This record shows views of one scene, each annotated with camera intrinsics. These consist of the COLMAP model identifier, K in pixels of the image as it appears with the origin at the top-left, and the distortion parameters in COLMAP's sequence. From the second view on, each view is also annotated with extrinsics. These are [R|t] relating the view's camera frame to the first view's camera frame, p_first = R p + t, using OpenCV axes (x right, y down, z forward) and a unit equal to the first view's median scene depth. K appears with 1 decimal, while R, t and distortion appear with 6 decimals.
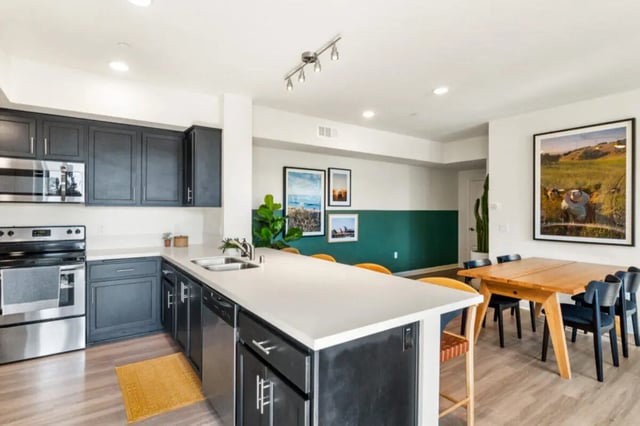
lens RADIAL K [[329.8, 0, 315.3], [0, 329.8, 209.1], [0, 0, 1]] dist [-0.000242, 0.000774]
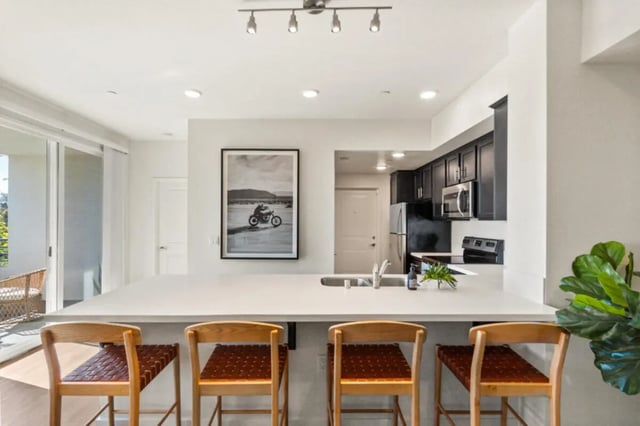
lens RADIAL K [[309.5, 0, 315.0], [0, 309.5, 222.0], [0, 0, 1]] dist [0.004198, 0.000525]
pose [[-0.569843, -0.005798, -0.821733, 0.390514], [-0.006564, 0.999975, -0.002503, 0.000614], [0.821728, 0.003968, -0.569867, 1.044401]]
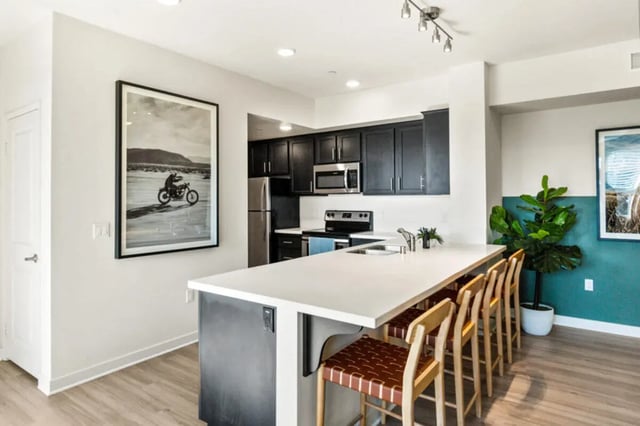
lens RADIAL K [[393.6, 0, 313.7], [0, 393.6, 191.6], [0, 0, 1]] dist [-0.001752, 0.000596]
pose [[0.326600, -0.023992, -0.944858, 0.617273], [0.008536, 0.999712, -0.022434, 0.007219], [0.945124, -0.000739, 0.326710, 0.300485]]
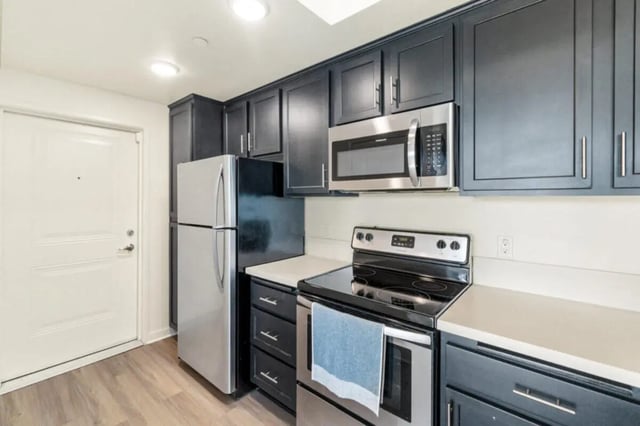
lens RADIAL K [[279.8, 0, 313.1], [0, 279.8, 198.4], [0, 0, 1]] dist [-0.001252, 0.002229]
pose [[0.241716, -0.006983, -0.970322, -0.332795], [0.001386, 0.999976, -0.006851, -0.003096], [0.970346, 0.000311, 0.241720, 0.646781]]
